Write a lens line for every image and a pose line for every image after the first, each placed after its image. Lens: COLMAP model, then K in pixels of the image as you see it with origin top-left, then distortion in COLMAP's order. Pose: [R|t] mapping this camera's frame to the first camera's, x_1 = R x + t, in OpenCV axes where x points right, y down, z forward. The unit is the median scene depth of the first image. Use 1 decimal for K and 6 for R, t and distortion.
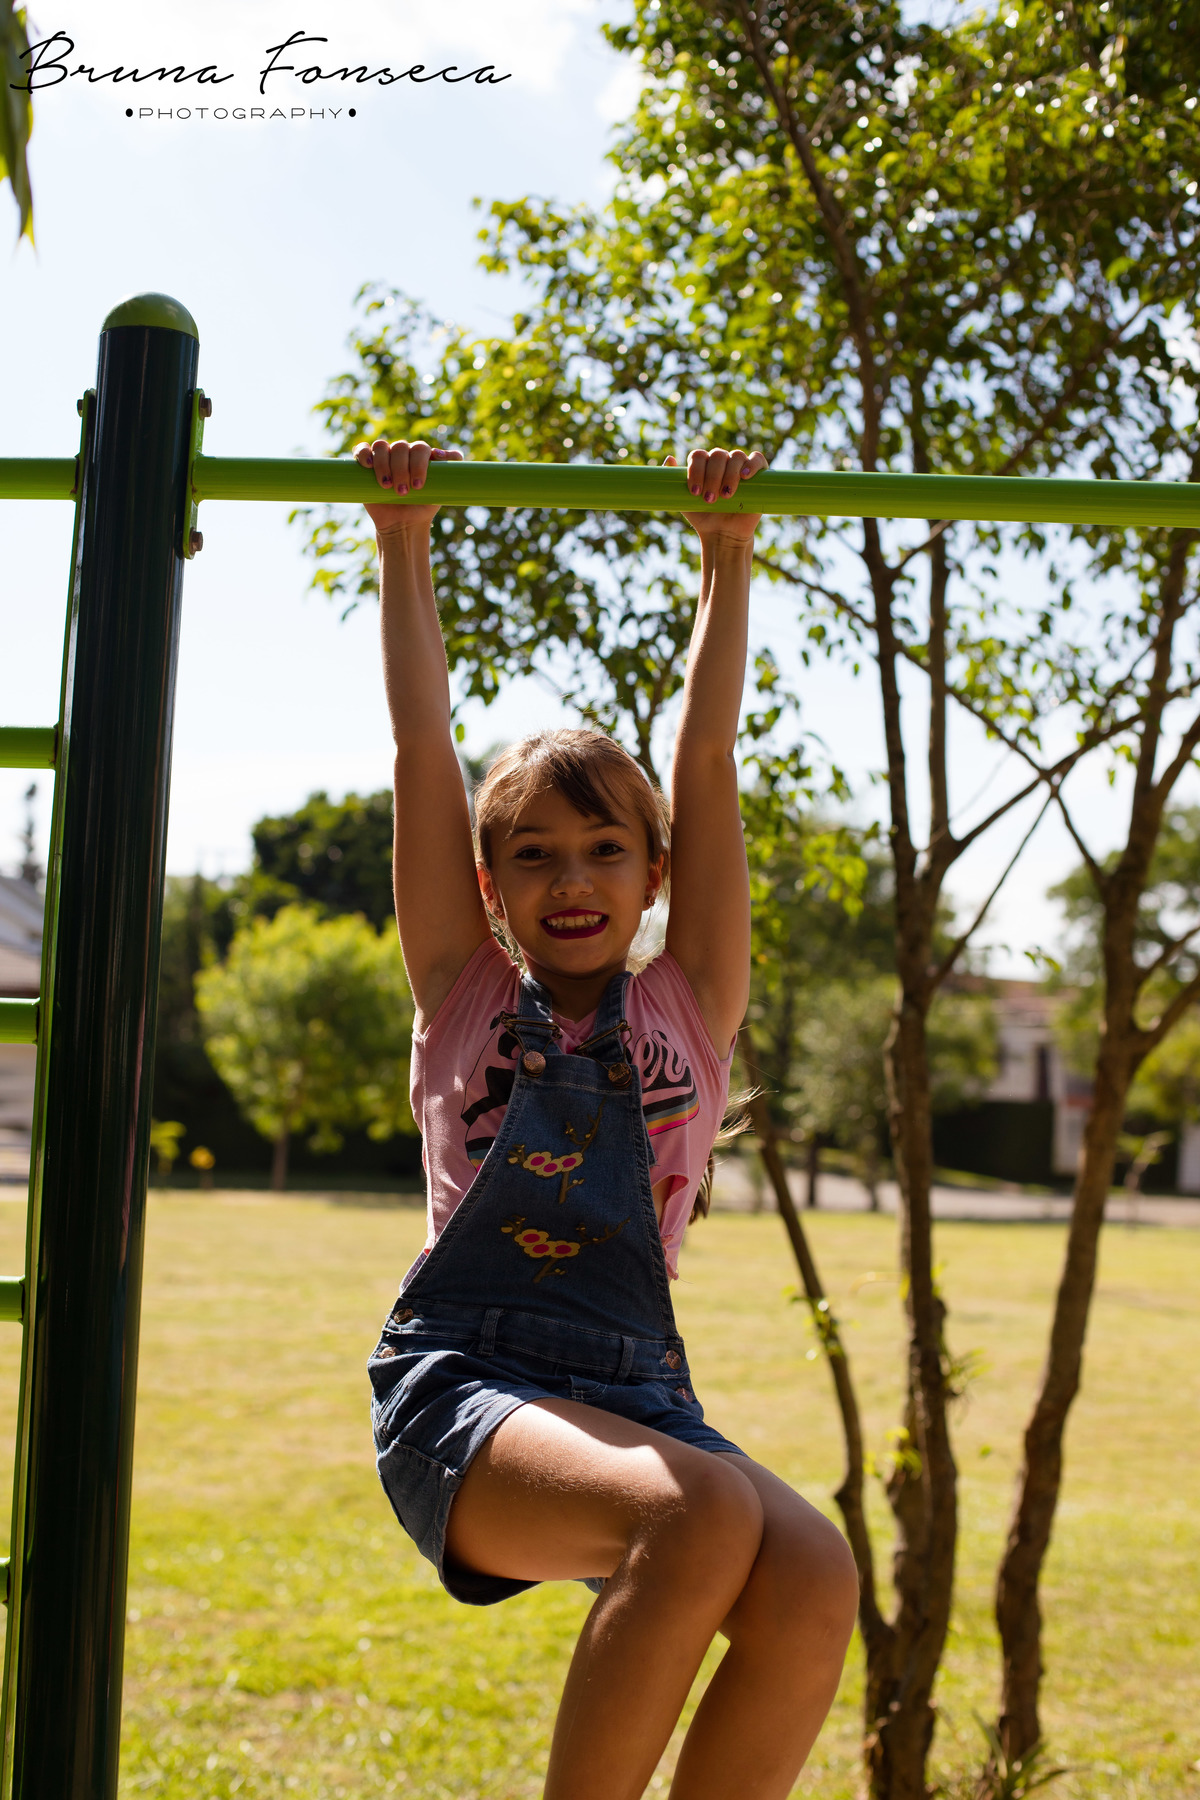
lens RADIAL K [[2669.6, 0, 600.0], [0, 2669.6, 900.0], [0, 0, 1]] dist [-0.130221, 0.082596]
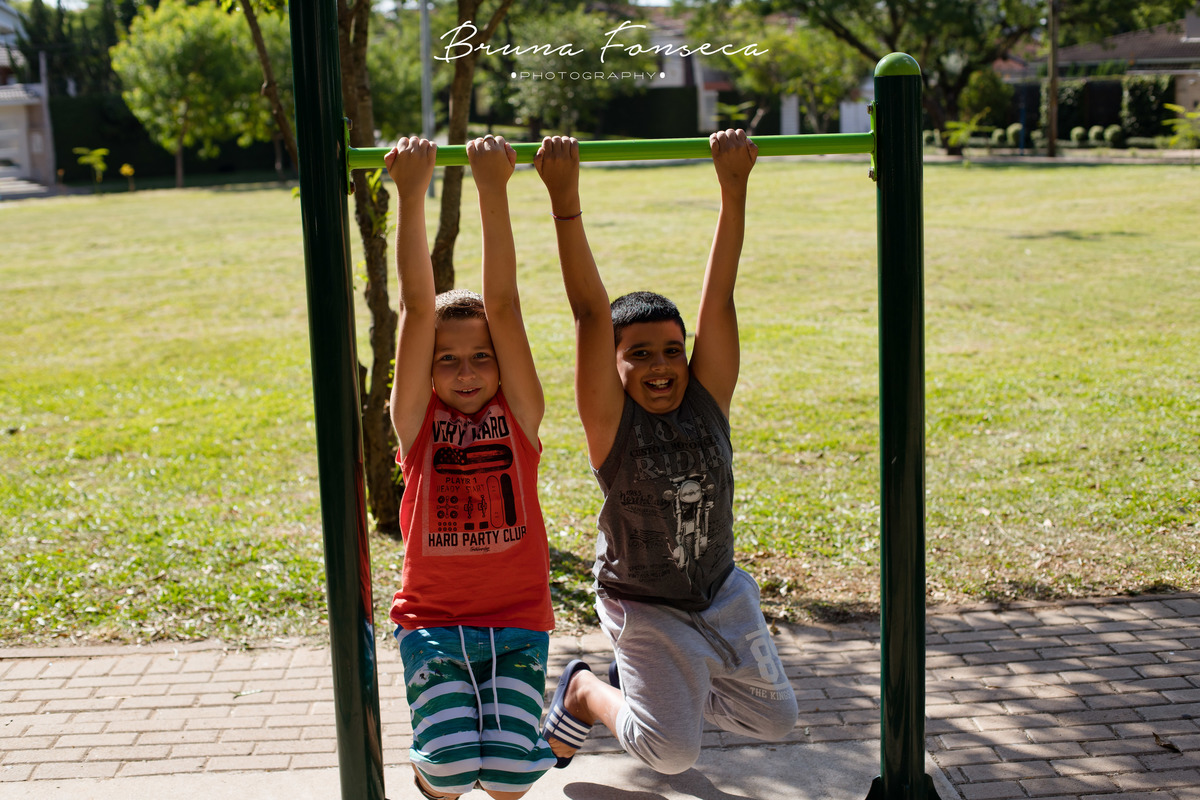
lens RADIAL K [[1779.7, 0, 600.0], [0, 1779.7, 400.0], [0, 0, 1]] dist [-0.130221, 0.082596]
pose [[0.991981, -0.093303, 0.085253, 0.110581], [0.070302, 0.967903, 0.241292, 0.005382], [-0.105030, -0.233364, 0.966701, -0.154131]]
